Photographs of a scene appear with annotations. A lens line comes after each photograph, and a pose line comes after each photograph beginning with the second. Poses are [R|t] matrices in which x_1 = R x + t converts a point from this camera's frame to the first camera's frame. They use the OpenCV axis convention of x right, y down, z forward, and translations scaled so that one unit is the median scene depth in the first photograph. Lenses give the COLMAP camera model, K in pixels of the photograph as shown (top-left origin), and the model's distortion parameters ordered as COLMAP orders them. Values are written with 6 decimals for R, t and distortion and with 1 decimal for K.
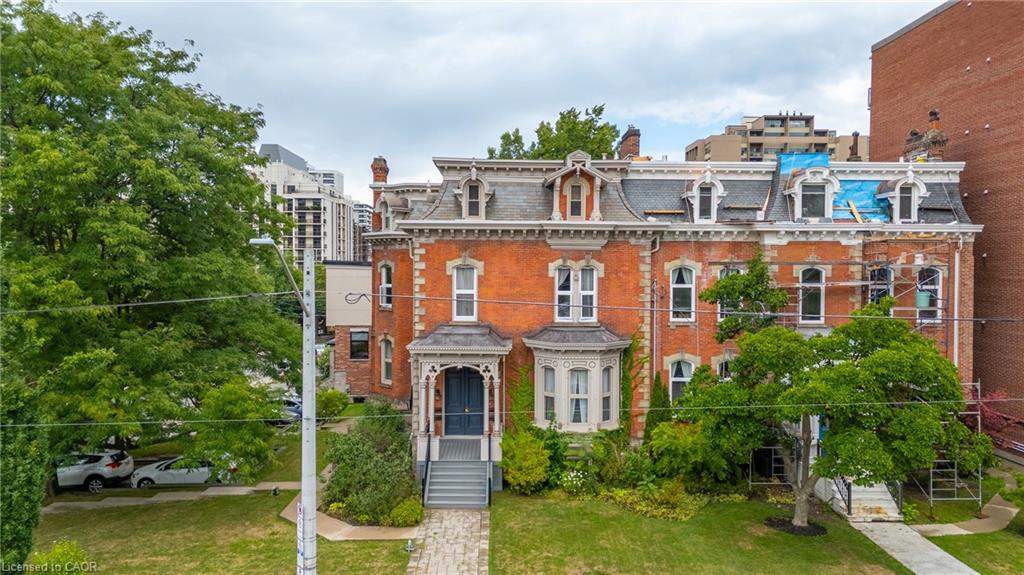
lens RADIAL K [[752.2, 0, 512.0], [0, 752.2, 287.5], [0, 0, 1]] dist [0.065917, -0.058340]
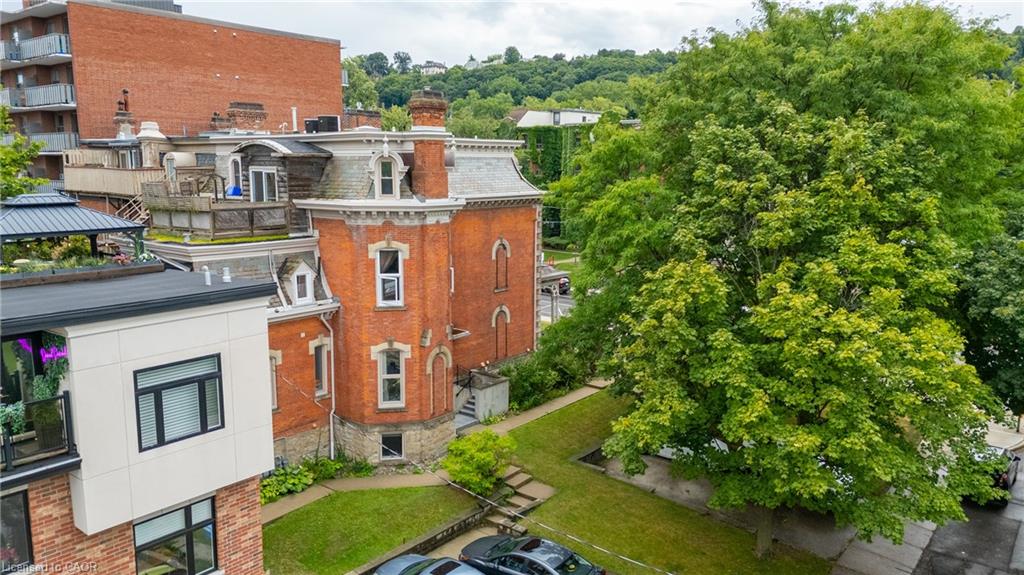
lens RADIAL K [[752.2, 0, 512.0], [0, 752.2, 287.5], [0, 0, 1]] dist [0.065917, -0.058340]
pose [[-0.772753, -0.112113, 0.624727, -0.943898], [0.007881, 0.982505, 0.186067, -0.169050], [-0.634658, 0.148708, -0.758350, 2.067640]]
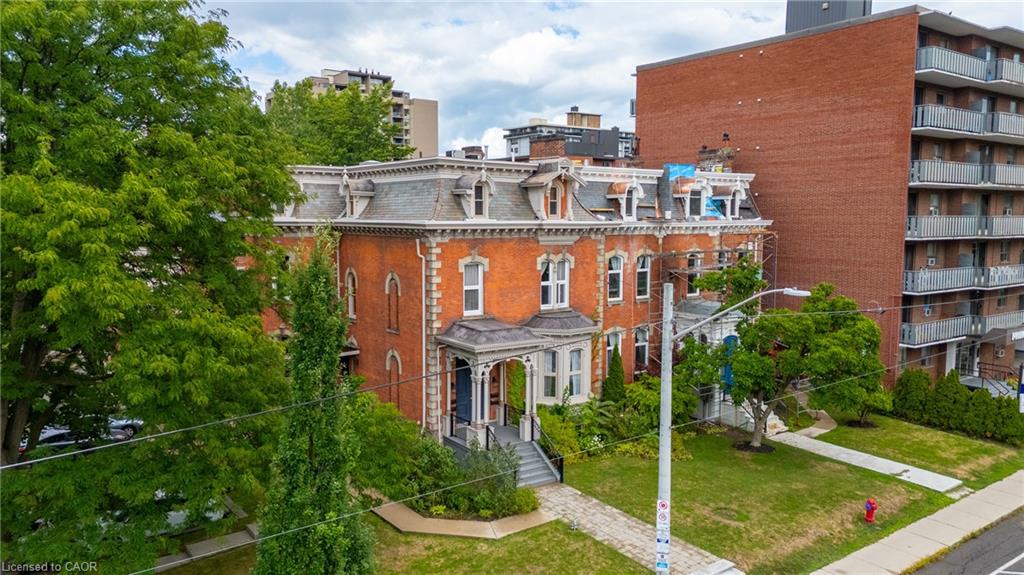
lens RADIAL K [[752.2, 0, 512.0], [0, 752.2, 287.5], [0, 0, 1]] dist [0.065917, -0.058340]
pose [[0.816014, -0.058323, 0.575083, -0.622347], [0.015378, 0.996735, 0.079266, -0.076977], [-0.577828, -0.055839, 0.814246, 0.112278]]
